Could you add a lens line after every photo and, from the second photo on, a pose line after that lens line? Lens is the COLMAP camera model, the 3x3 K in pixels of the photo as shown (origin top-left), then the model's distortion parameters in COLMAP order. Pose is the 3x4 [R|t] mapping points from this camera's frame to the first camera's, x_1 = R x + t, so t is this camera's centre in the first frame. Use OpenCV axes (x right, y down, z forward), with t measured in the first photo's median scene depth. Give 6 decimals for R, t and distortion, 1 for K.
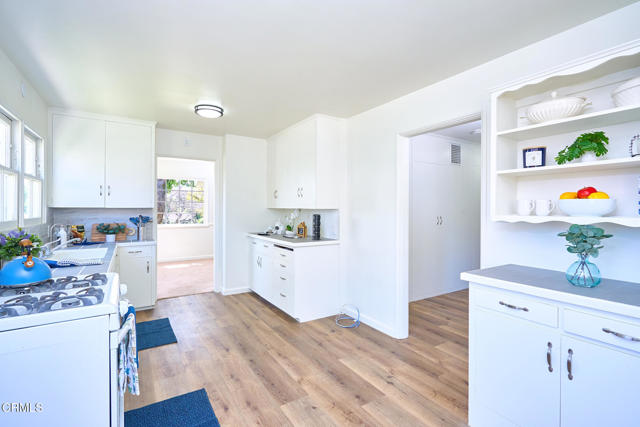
lens RADIAL K [[299.2, 0, 321.8], [0, 299.2, 209.2], [0, 0, 1]] dist [0.000464, 0.000039]
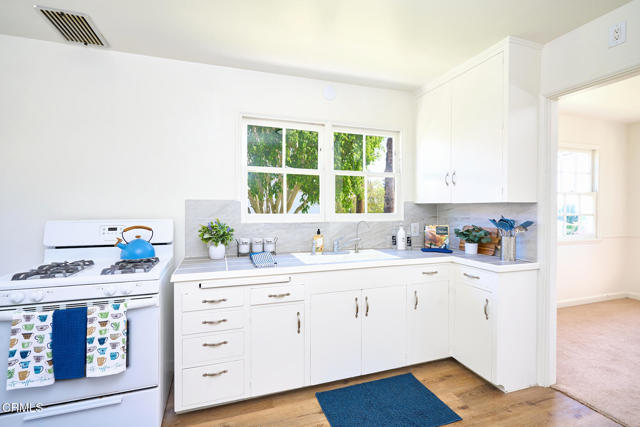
lens RADIAL K [[291.1, 0, 320.0], [0, 291.1, 213.5], [0, 0, 1]] dist [-0.000017, -0.000194]
pose [[-0.253285, 0.010477, -0.967335, 0.023956], [-0.002168, 0.999933, 0.011398, 0.016963], [0.967389, 0.004984, -0.253245, 1.250986]]
